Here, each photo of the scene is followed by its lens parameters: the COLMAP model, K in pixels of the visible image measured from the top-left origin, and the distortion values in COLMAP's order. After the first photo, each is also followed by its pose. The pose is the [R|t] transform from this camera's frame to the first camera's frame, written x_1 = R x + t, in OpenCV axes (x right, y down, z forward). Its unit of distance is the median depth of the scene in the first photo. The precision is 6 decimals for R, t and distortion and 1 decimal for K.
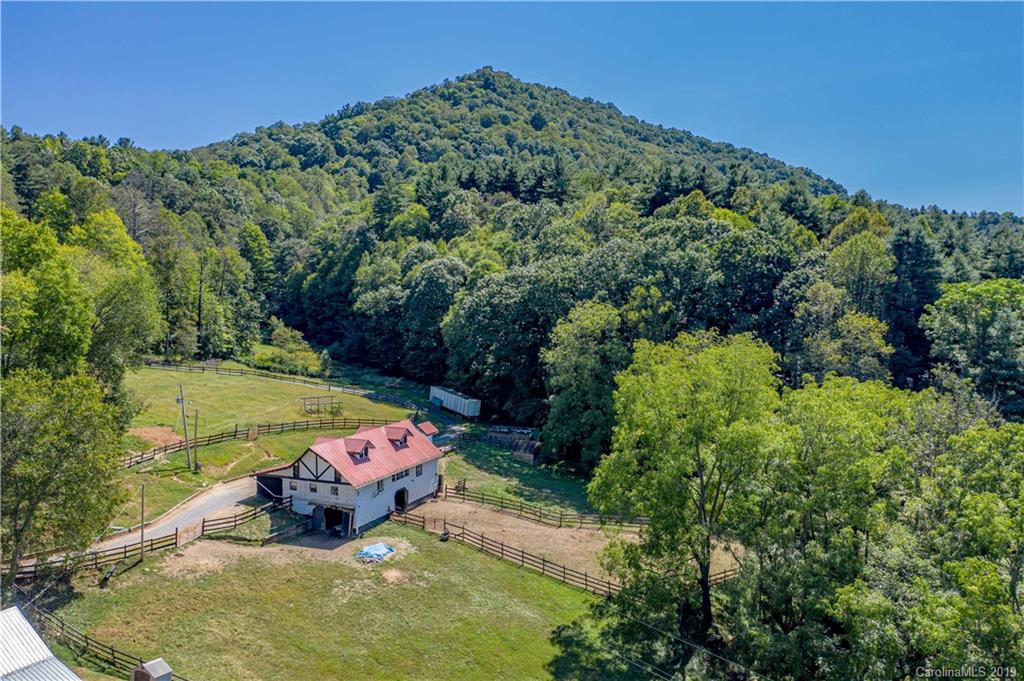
lens RADIAL K [[809.0, 0, 514.5], [0, 809.0, 334.9], [0, 0, 1]] dist [-0.017643, 0.014755]
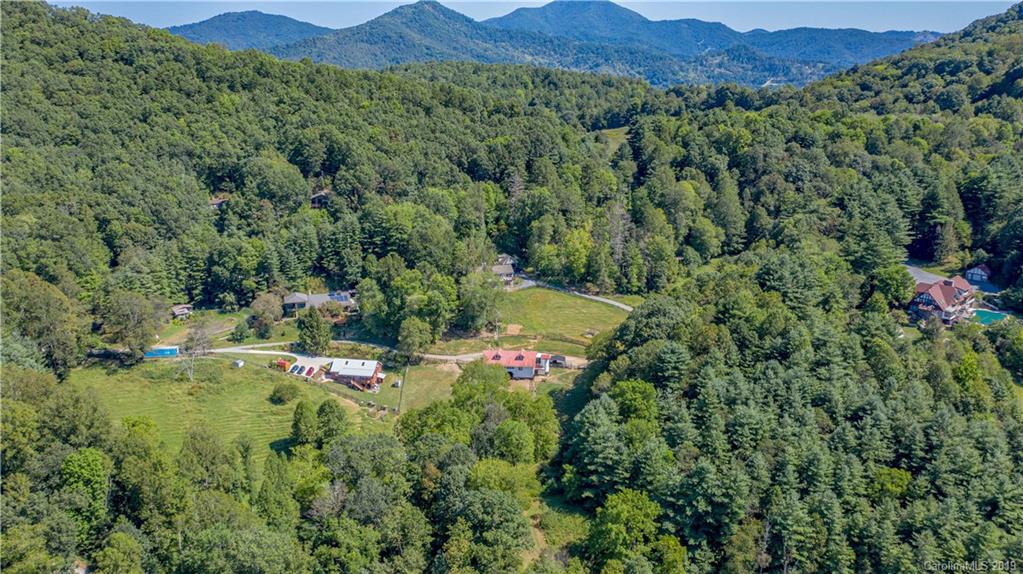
lens RADIAL K [[808.6, 0, 512.6], [0, 808.6, 282.2], [0, 0, 1]] dist [-0.019540, 0.016316]
pose [[0.314462, 0.261474, -0.912548, 2.580057], [-0.044275, 0.964310, 0.261048, -0.946068], [0.948237, -0.041687, 0.314816, 0.024367]]
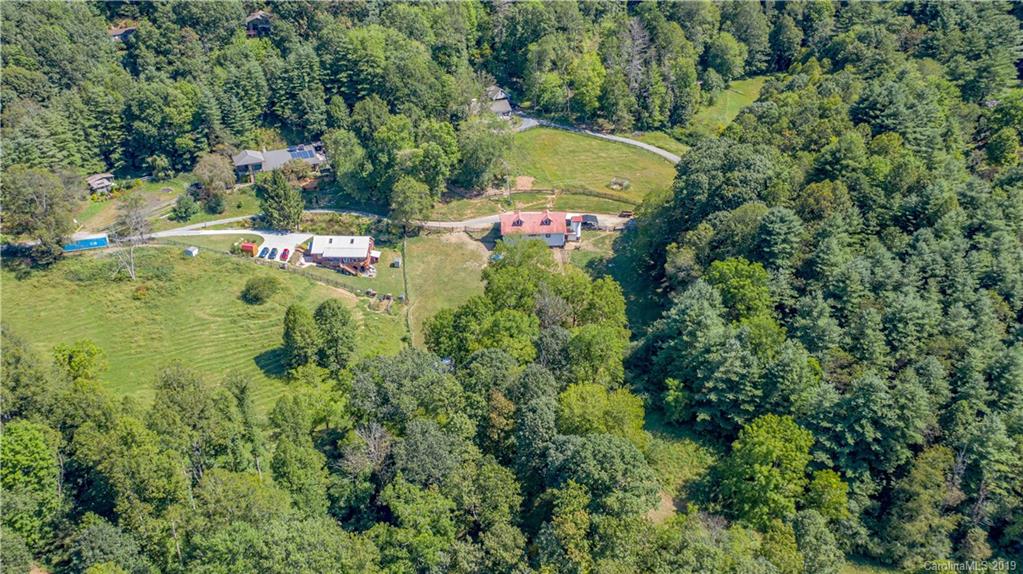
lens RADIAL K [[808.6, 0, 512.4], [0, 808.6, 287.4], [0, 0, 1]] dist [-0.019540, 0.016316]
pose [[0.422742, 0.439135, -0.792748, 1.884618], [-0.032721, 0.881582, 0.470895, -0.863111], [0.905659, -0.173127, 0.387051, -0.091321]]
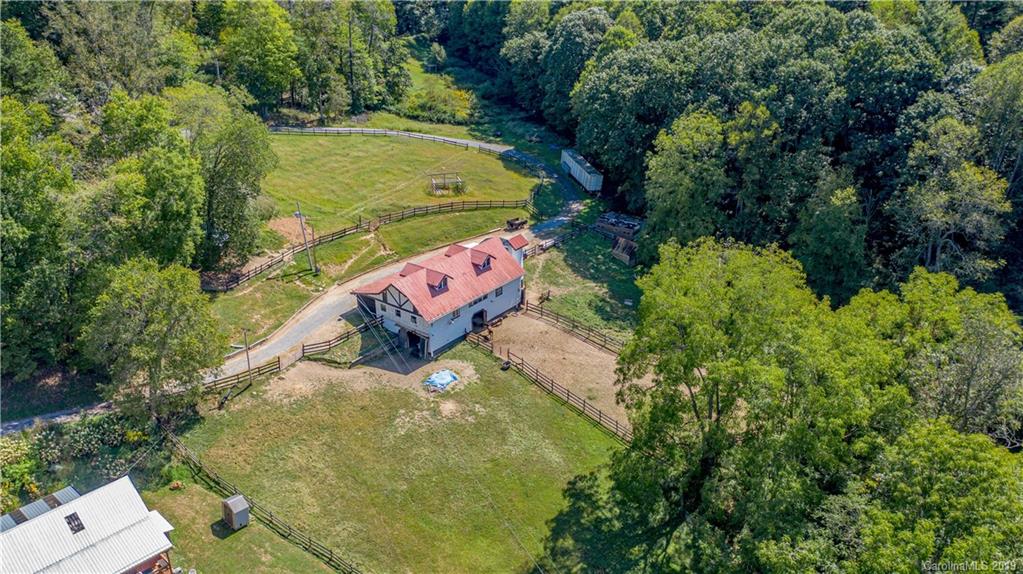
lens RADIAL K [[808.6, 0, 514.3], [0, 808.6, 287.5], [0, 0, 1]] dist [-0.019540, 0.016316]
pose [[0.965037, 0.100252, -0.242185, 0.171199], [-0.005931, 0.932082, 0.362200, -0.240403], [0.262047, -0.348100, 0.900088, 0.008438]]
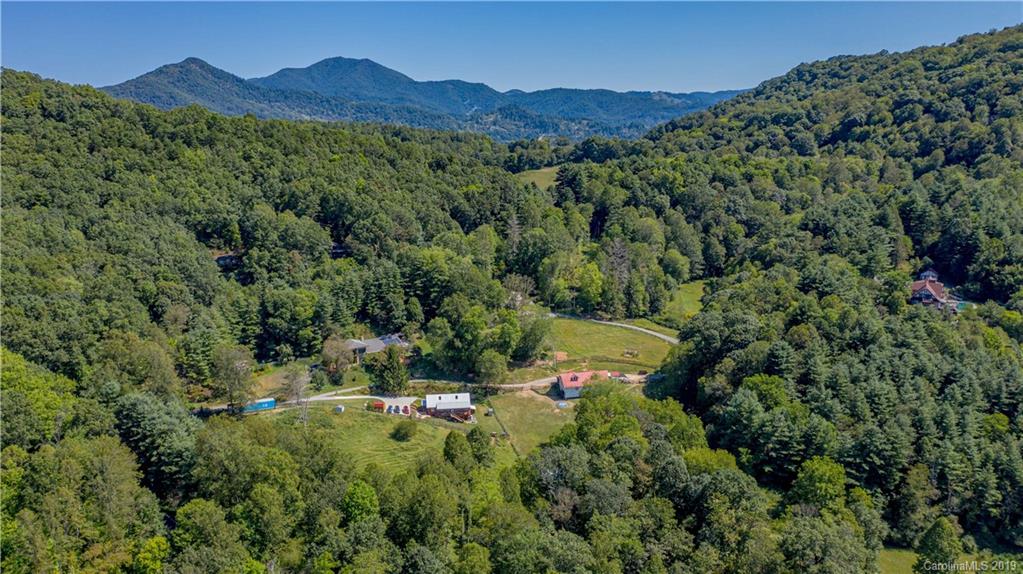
lens RADIAL K [[808.6, 0, 511.8], [0, 808.6, 282.5], [0, 0, 1]] dist [-0.019540, 0.016316]
pose [[0.570981, 0.169228, -0.803332, 2.312556], [-0.034466, 0.982602, 0.182496, -0.862424], [0.820240, -0.076514, 0.566880, -1.167101]]
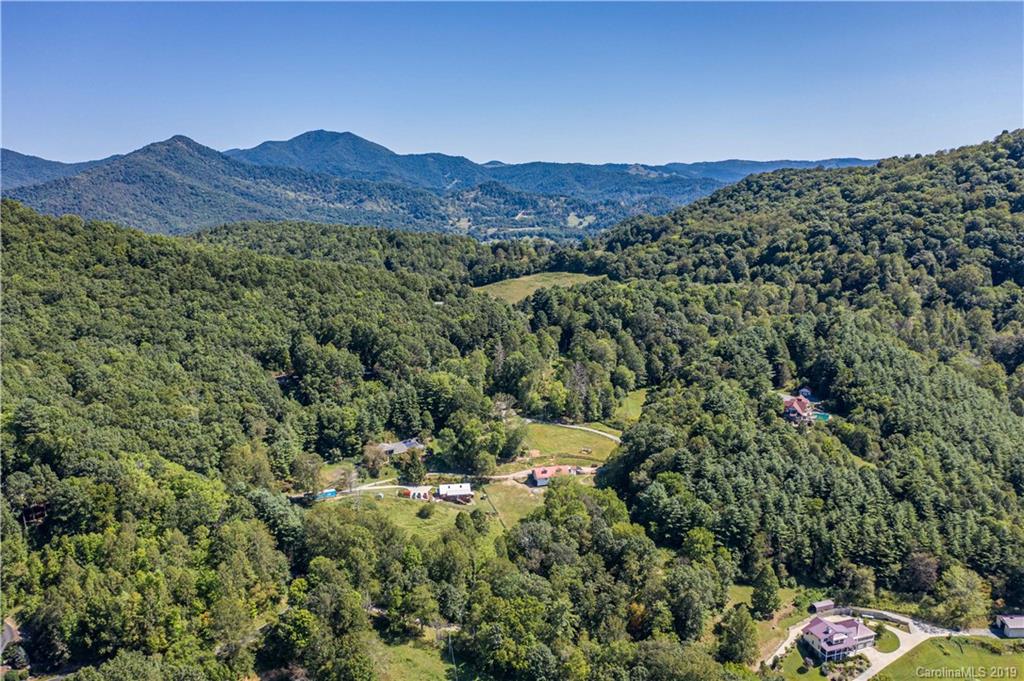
lens RADIAL K [[809.0, 0, 512.1], [0, 809.0, 335.6], [0, 0, 1]] dist [-0.017643, 0.014755]
pose [[0.591661, 0.153843, -0.791372, 3.321534], [-0.035918, 0.985679, 0.164763, -1.415849], [0.805387, -0.069059, 0.588713, -1.947234]]
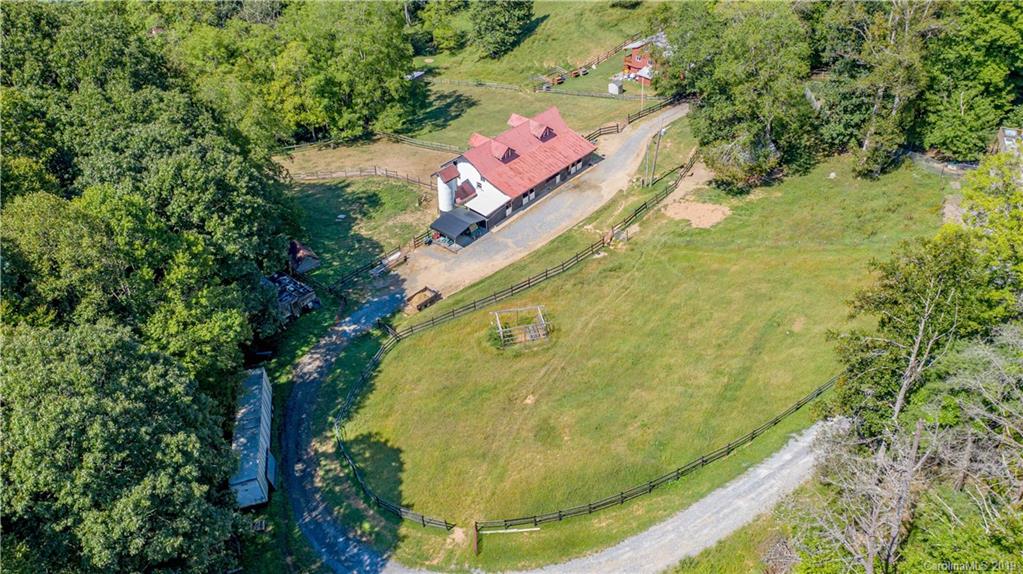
lens RADIAL K [[808.6, 0, 510.0], [0, 808.6, 284.9], [0, 0, 1]] dist [-0.019540, 0.016316]
pose [[-0.946826, -0.198584, 0.253151, -0.531251], [0.011987, 0.764483, 0.644533, -0.491547], [-0.321523, 0.613295, -0.721452, 2.002608]]
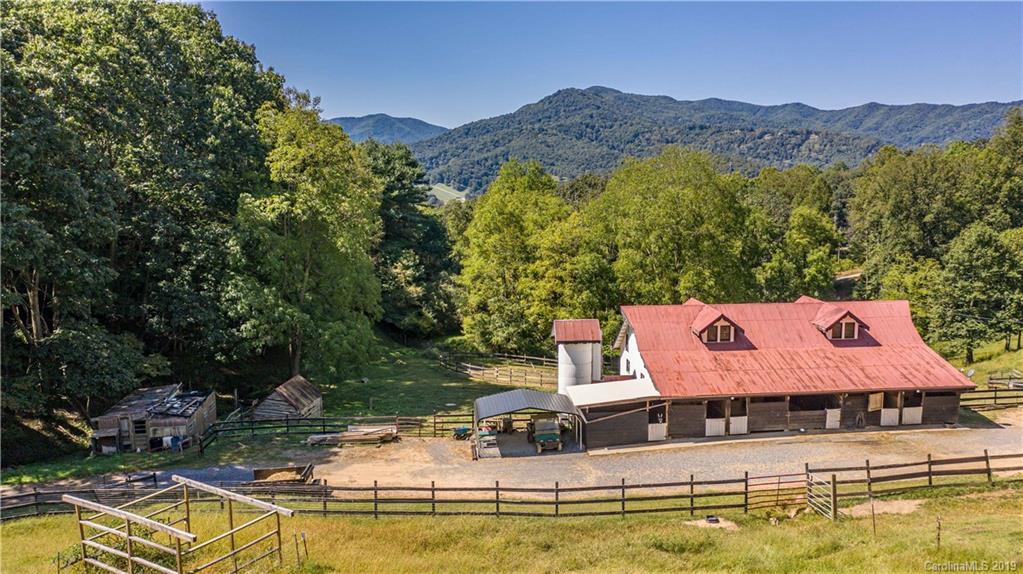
lens RADIAL K [[808.6, 0, 513.3], [0, 808.6, 286.6], [0, 0, 1]] dist [-0.019540, 0.016316]
pose [[-0.473459, -0.131933, 0.870879, -0.589646], [0.037094, 0.984855, 0.169366, 0.000509], [-0.880034, 0.112492, -0.461395, 1.397870]]
